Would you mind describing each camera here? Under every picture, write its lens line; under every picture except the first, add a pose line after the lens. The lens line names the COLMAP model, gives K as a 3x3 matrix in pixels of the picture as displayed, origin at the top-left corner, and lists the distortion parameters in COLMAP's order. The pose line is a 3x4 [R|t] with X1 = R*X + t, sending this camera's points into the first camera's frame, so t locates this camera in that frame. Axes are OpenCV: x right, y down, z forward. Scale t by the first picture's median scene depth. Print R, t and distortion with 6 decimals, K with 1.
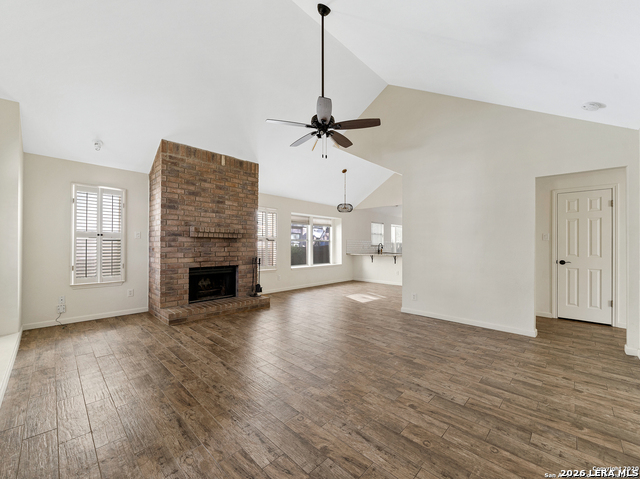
lens RADIAL K [[264.5, 0, 324.0], [0, 264.5, 243.4], [0, 0, 1]] dist [-0.001683, -0.000236]
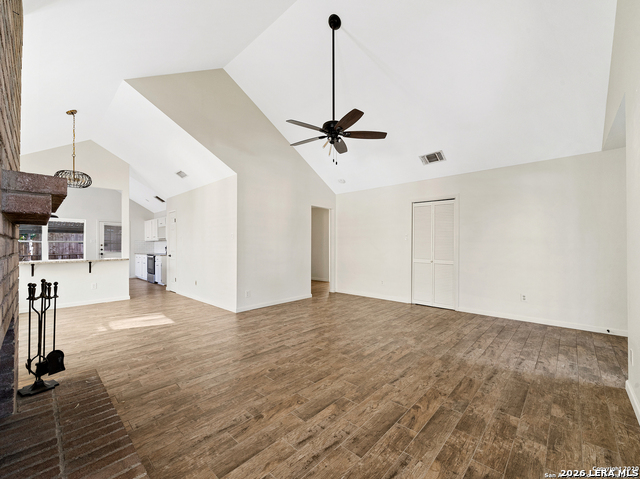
lens RADIAL K [[264.5, 0, 324.0], [0, 264.5, 243.4], [0, 0, 1]] dist [-0.001683, -0.000236]
pose [[-0.014232, 0.001202, 0.999898, -0.716436], [-0.002112, 0.999997, -0.001233, 0.001598], [-0.999896, -0.002129, -0.014230, 0.713240]]
